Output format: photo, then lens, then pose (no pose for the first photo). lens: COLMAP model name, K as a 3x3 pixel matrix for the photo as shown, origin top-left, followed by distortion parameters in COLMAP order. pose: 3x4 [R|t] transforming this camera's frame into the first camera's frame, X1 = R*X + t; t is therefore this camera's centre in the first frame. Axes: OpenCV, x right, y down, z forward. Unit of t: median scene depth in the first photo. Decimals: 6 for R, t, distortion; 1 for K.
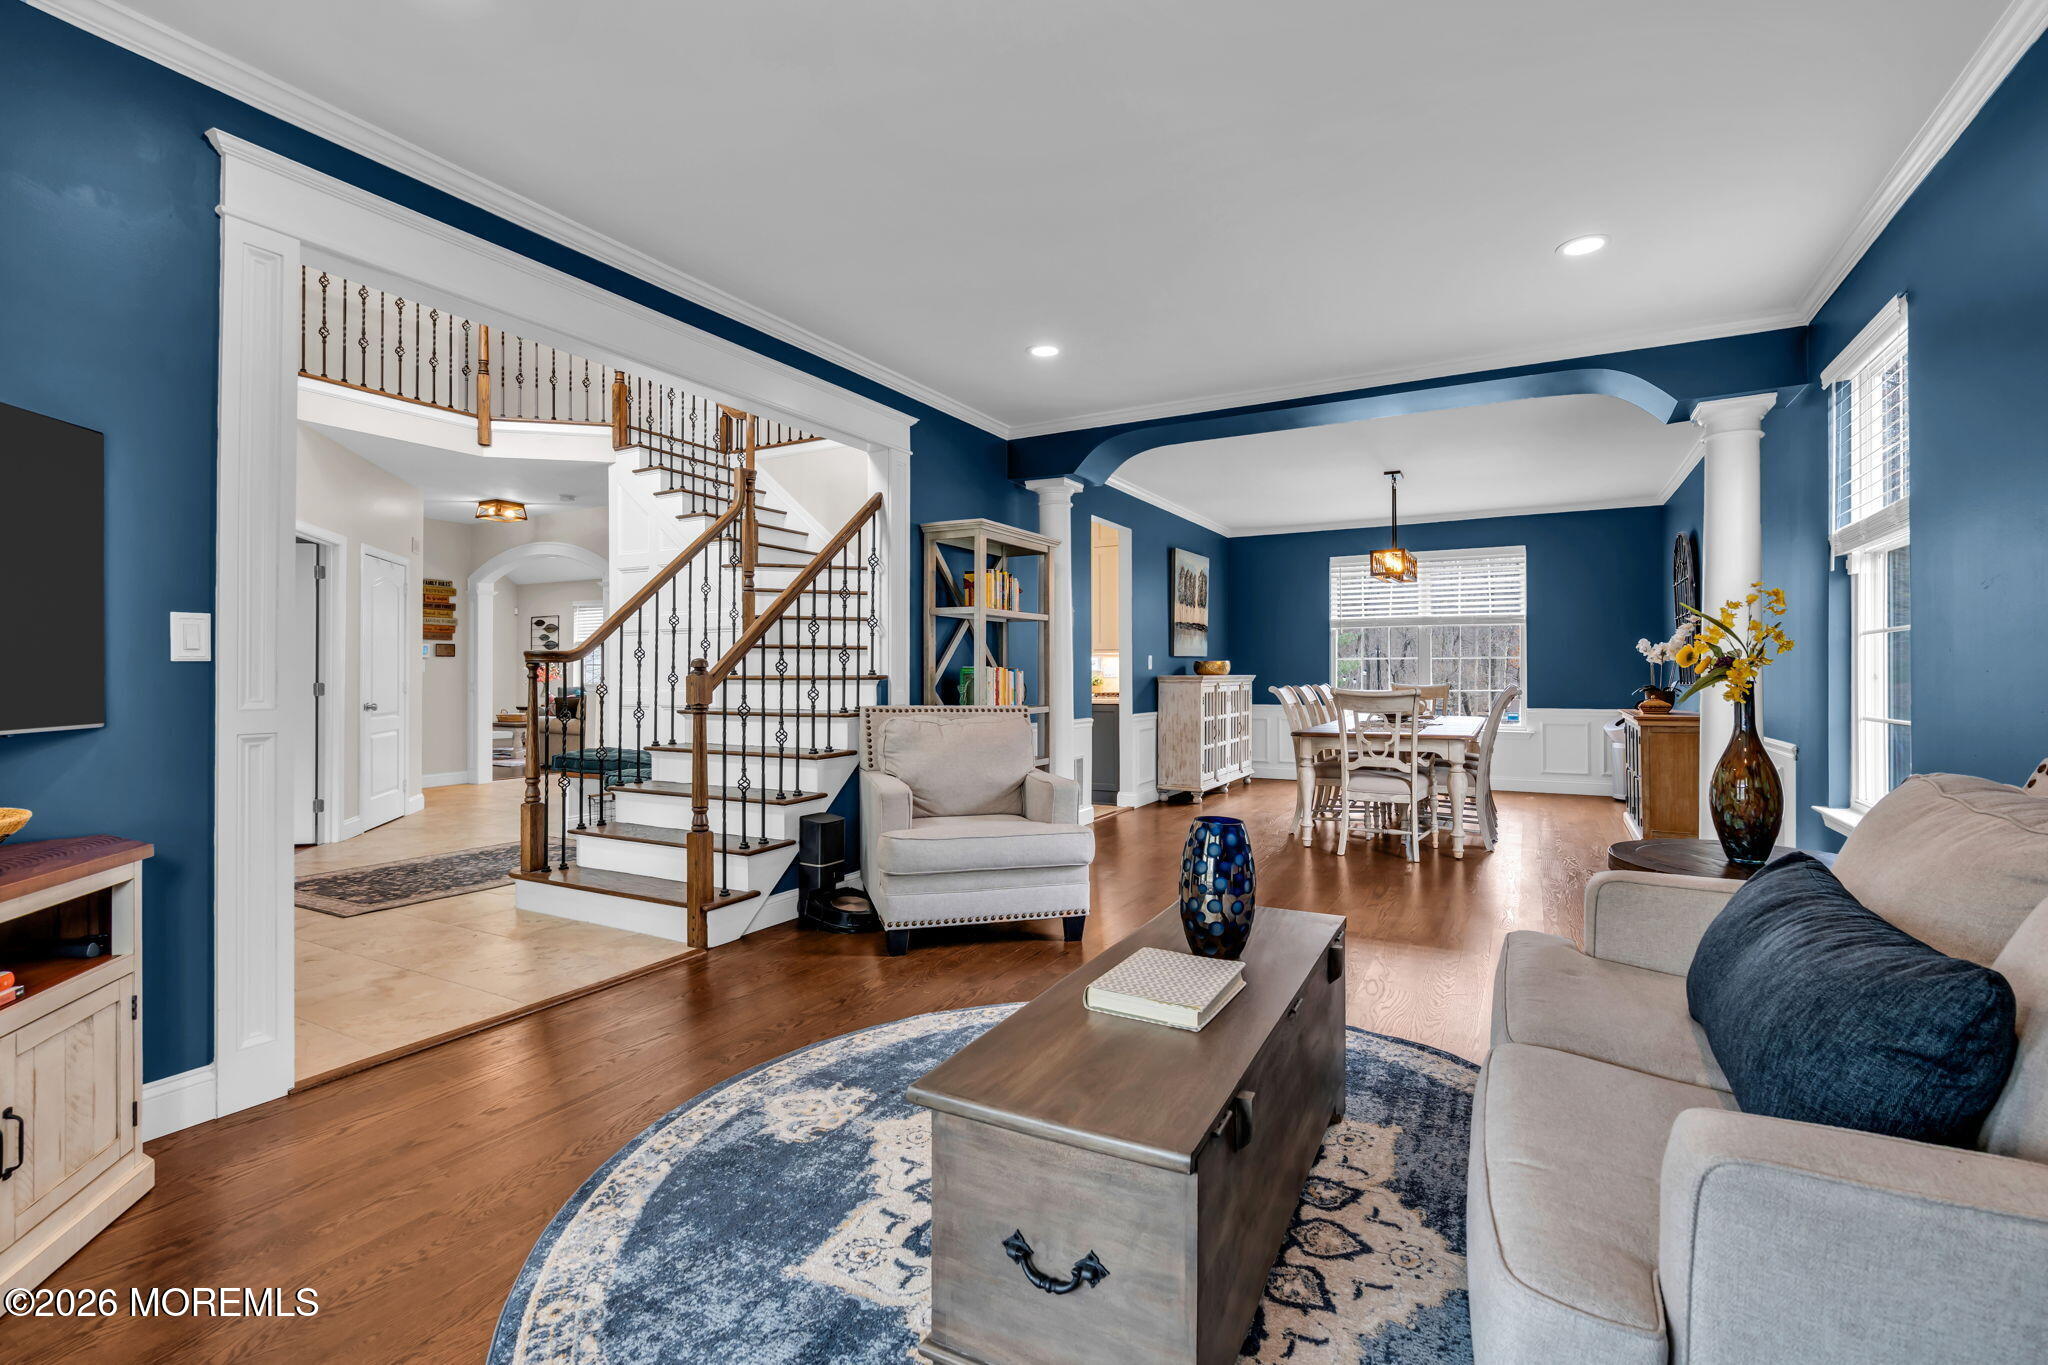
lens RADIAL K [[920.8, 0, 1021.2], [0, 920.8, 674.3], [0, 0, 1]] dist [-0.013296, 0.004220]
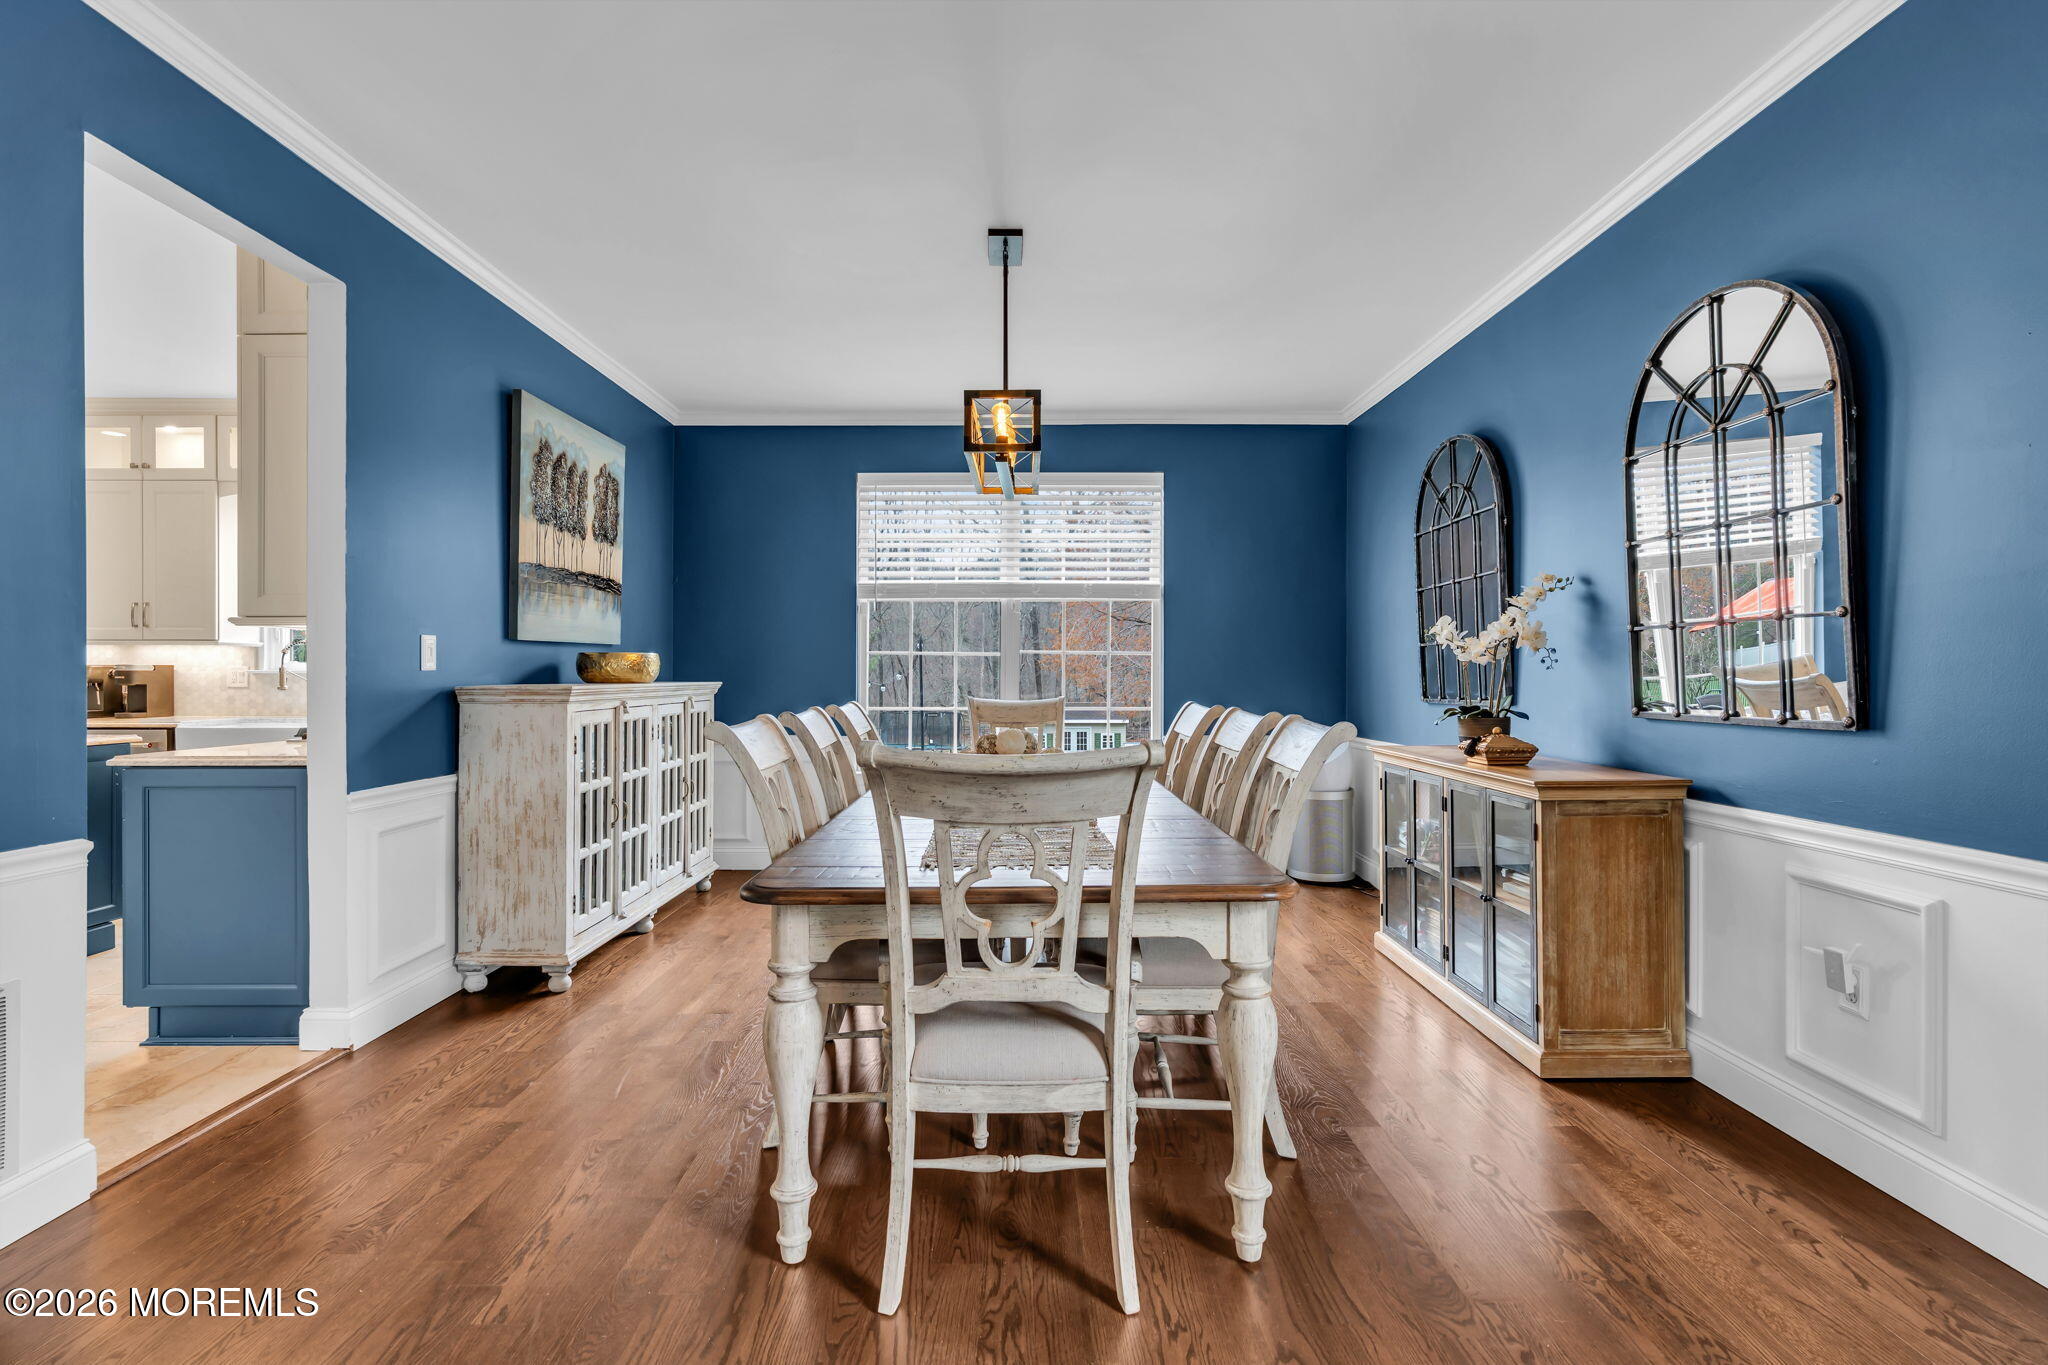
lens RADIAL K [[920.8, 0, 1038.5], [0, 920.8, 677.2], [0, 0, 1]] dist [-0.013296, 0.004220]
pose [[0.873989, 0.001846, 0.485941, 0.177761], [-0.001068, 0.999998, -0.001878, -0.002074], [-0.485944, 0.001122, 0.873989, 0.521944]]
